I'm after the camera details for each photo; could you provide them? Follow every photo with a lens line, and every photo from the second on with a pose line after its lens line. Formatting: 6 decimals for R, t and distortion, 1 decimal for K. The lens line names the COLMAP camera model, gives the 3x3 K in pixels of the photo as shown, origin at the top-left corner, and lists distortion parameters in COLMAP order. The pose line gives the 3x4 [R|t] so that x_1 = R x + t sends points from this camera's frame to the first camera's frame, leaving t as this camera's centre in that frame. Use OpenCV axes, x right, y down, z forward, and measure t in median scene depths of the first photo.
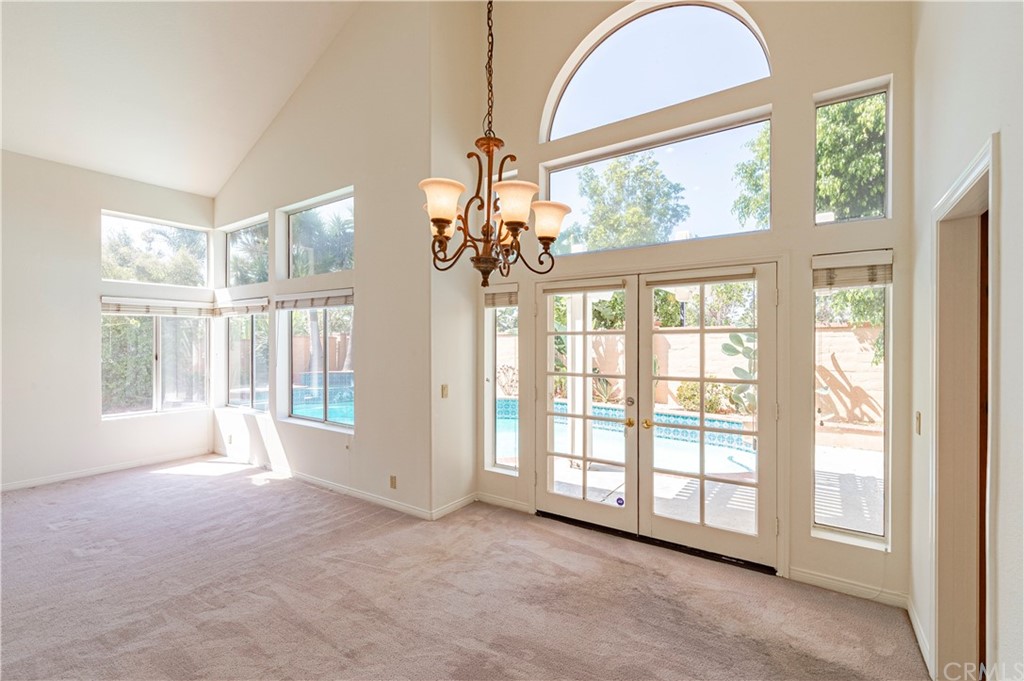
lens RADIAL K [[443.5, 0, 512.0], [0, 443.5, 340.5], [0, 0, 1]] dist [-0.000131, 0.000126]
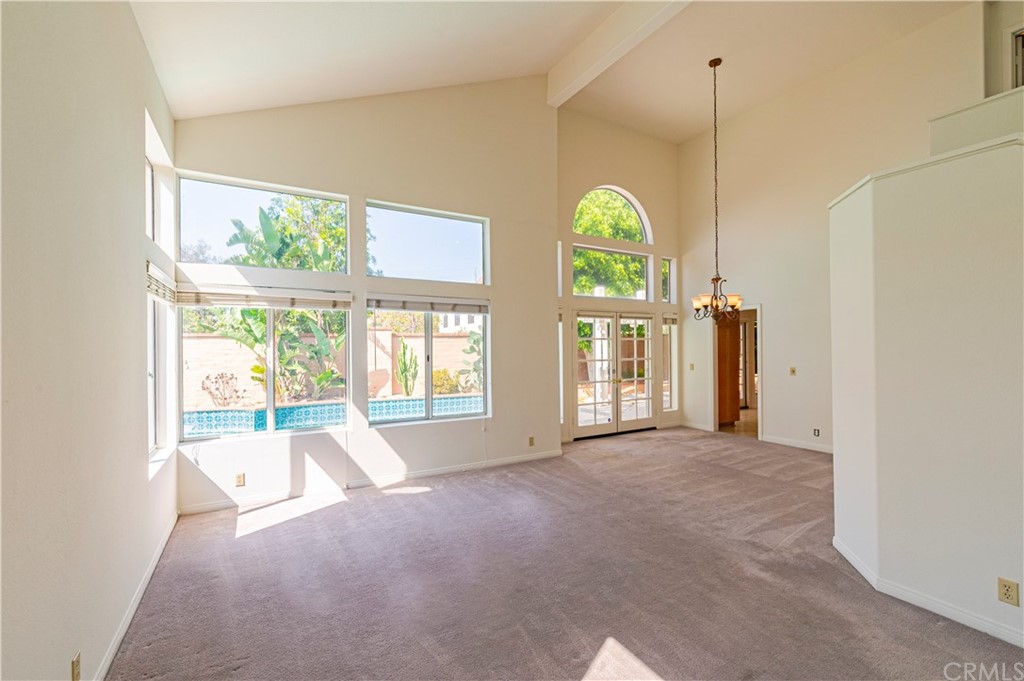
lens RADIAL K [[443.3, 0, 512.0], [0, 443.3, 340.5], [0, 0, 1]] dist [0.000044, -0.000016]
pose [[0.435204, 0.009163, 0.900285, -1.703282], [0.000648, 0.999945, -0.010491, 0.009571], [-0.900332, 0.005149, 0.435174, 0.466177]]
